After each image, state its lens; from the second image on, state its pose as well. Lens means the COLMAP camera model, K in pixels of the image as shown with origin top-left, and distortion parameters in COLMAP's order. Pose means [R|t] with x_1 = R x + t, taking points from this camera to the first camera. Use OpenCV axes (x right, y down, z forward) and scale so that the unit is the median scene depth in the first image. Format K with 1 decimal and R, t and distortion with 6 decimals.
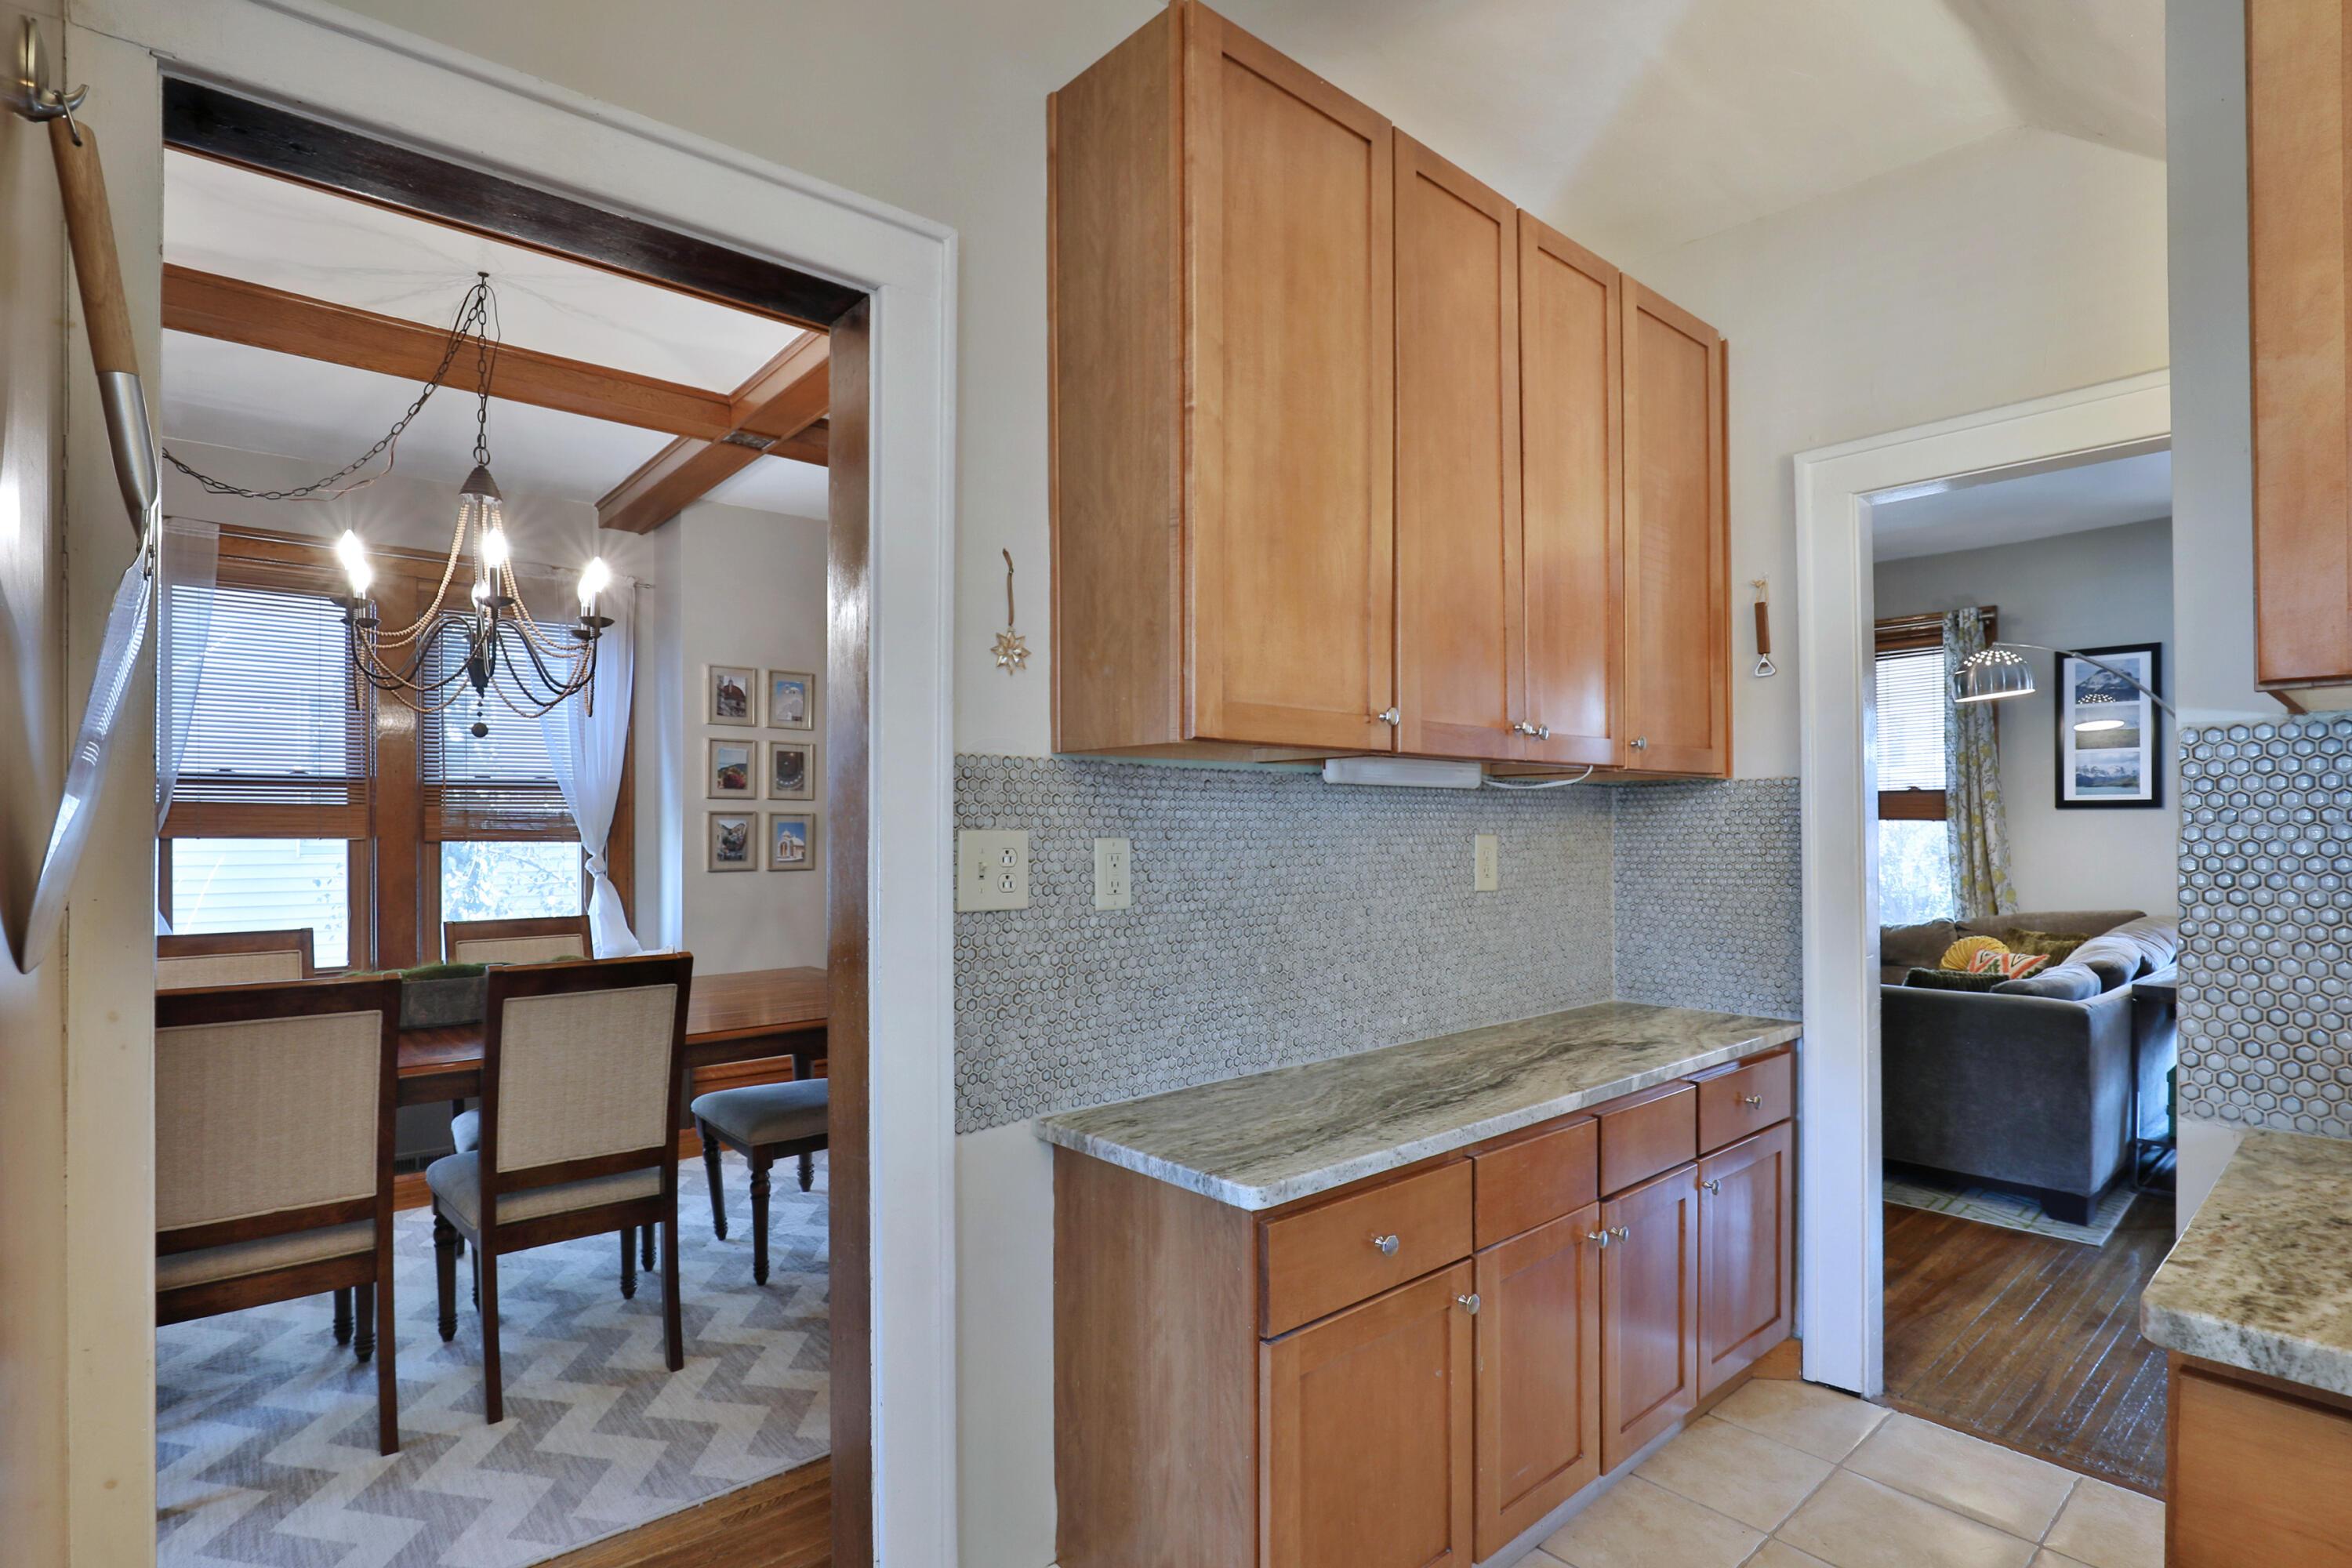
lens RADIAL K [[1150.4, 0, 1173.2], [0, 1150.4, 799.6], [0, 0, 1]] dist [-0.034581, -0.000302]
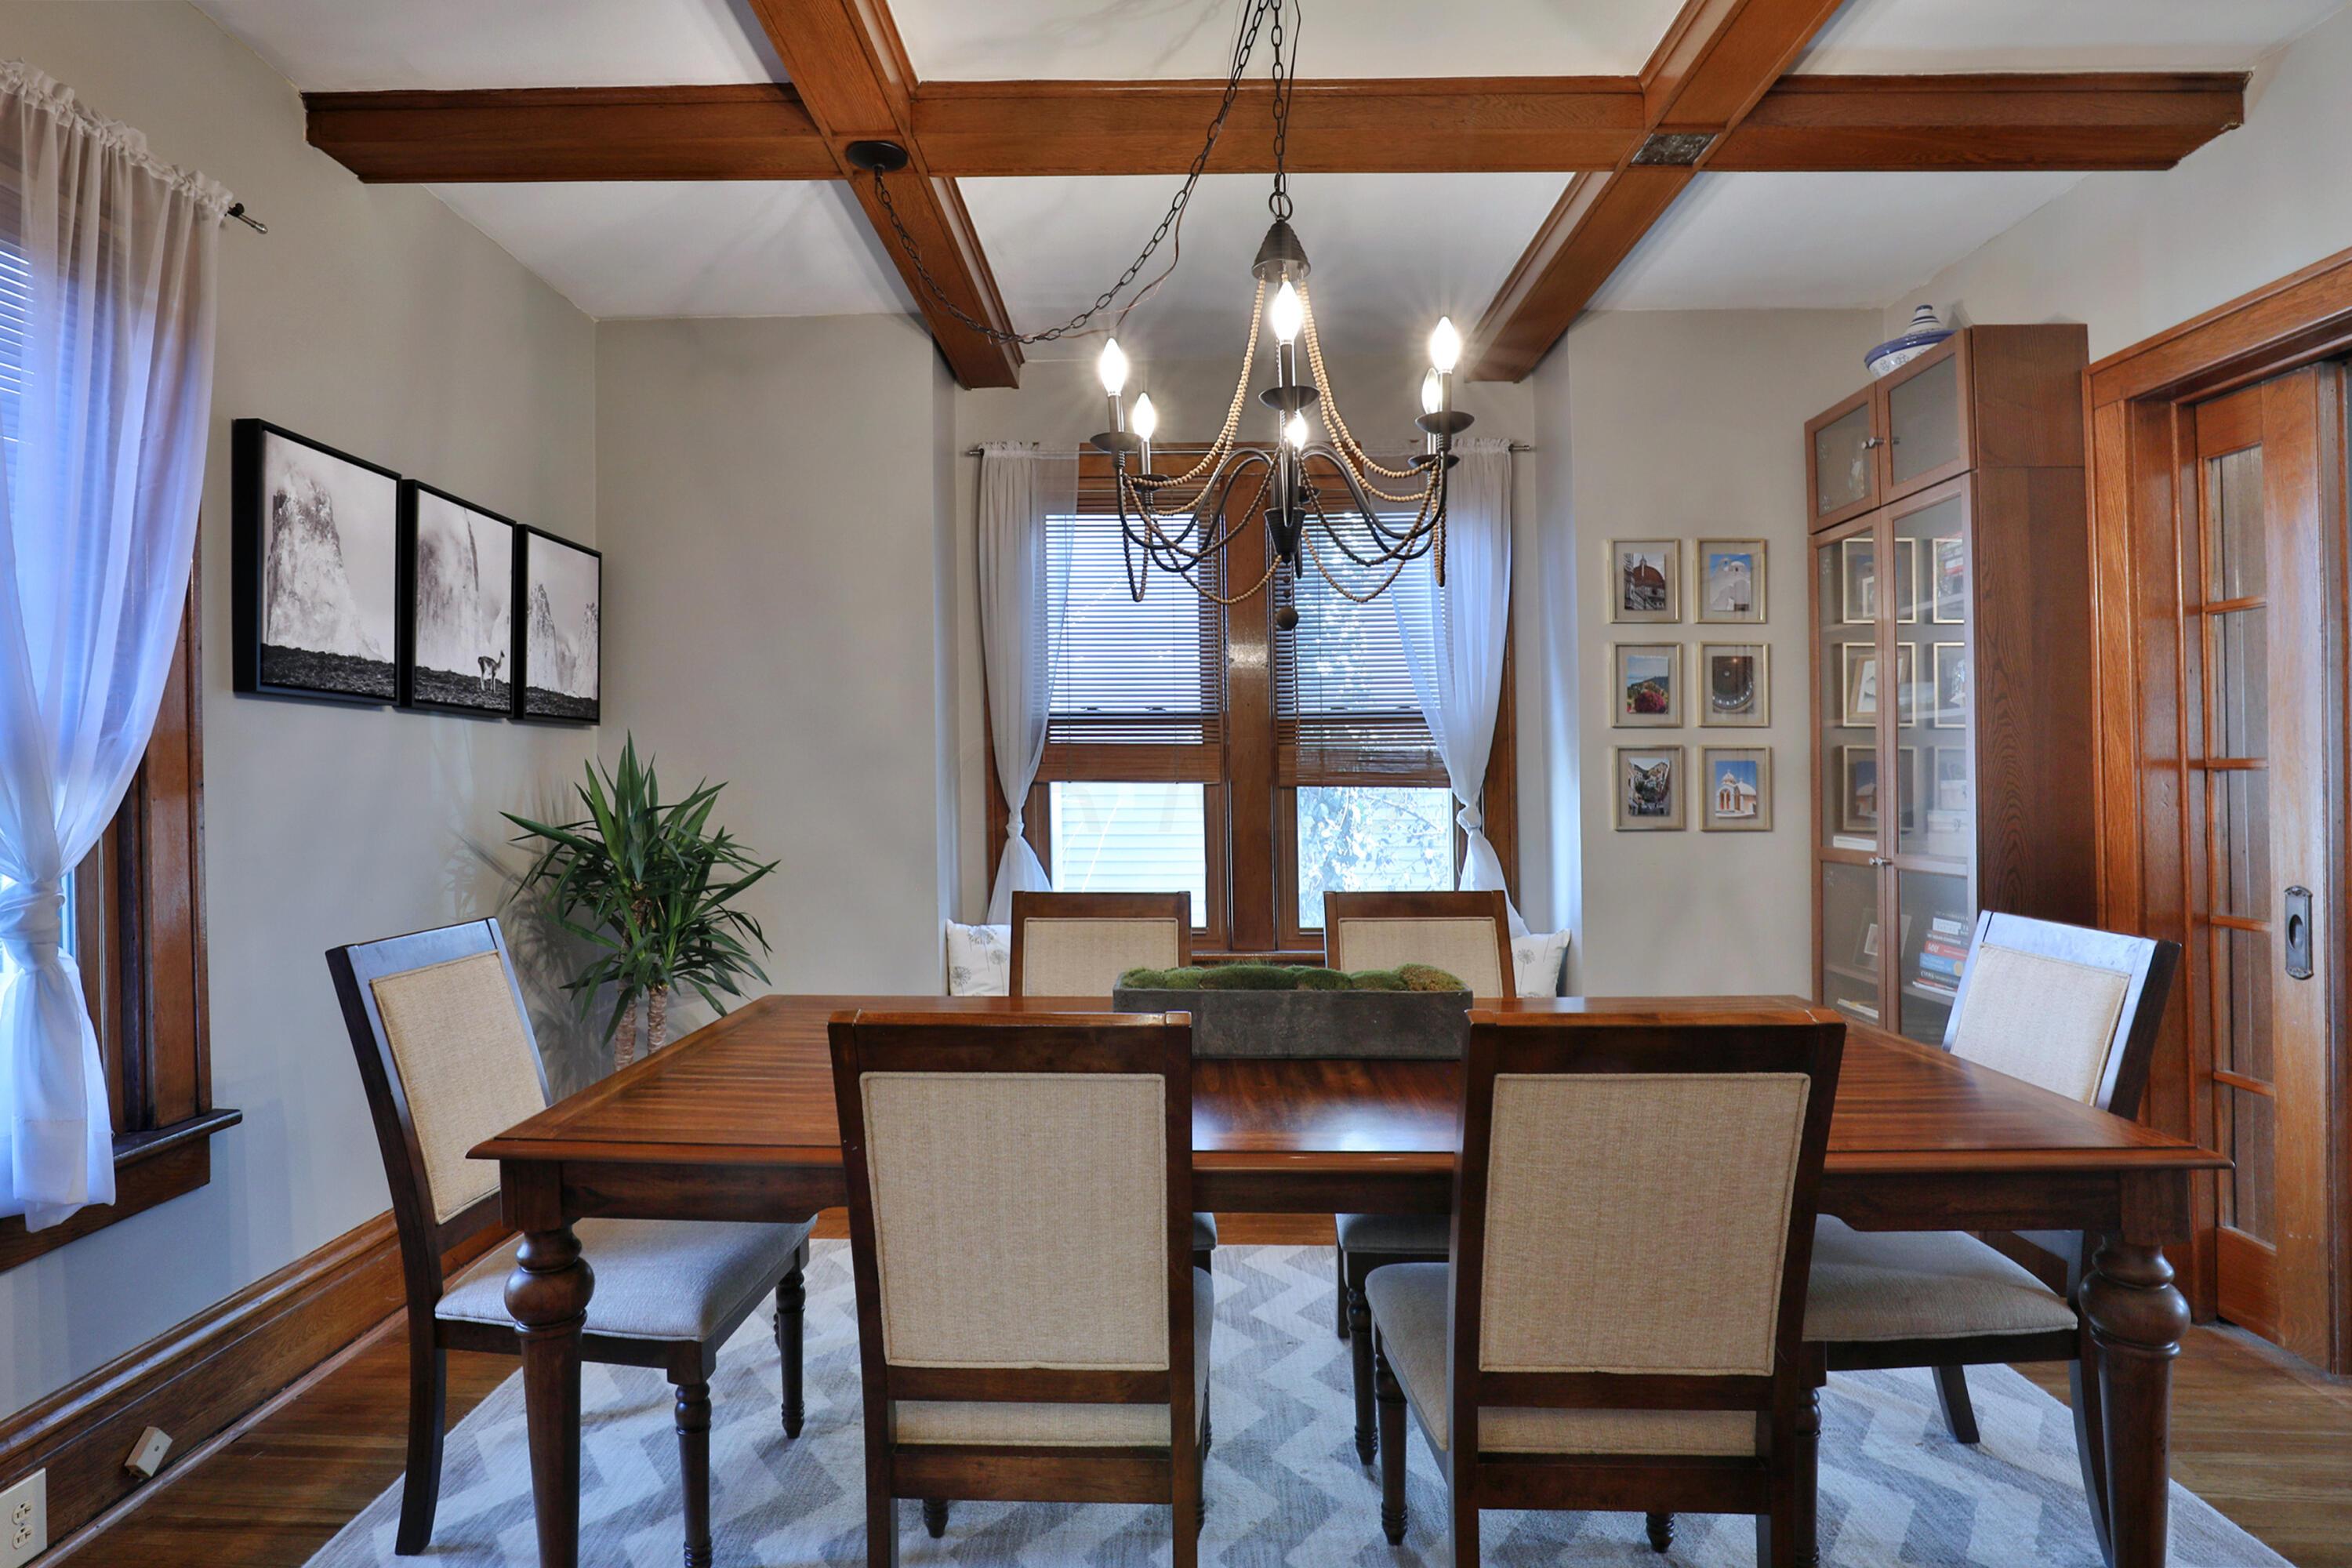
lens RADIAL K [[1150.4, 0, 1172.5], [0, 1150.4, 772.6], [0, 0, 1]] dist [-0.034581, -0.000302]
pose [[0.740920, -0.002951, -0.671587, -0.132975], [0.019250, 0.999673, 0.016845, 0.009805], [0.671317, -0.025409, 0.740734, 0.288783]]
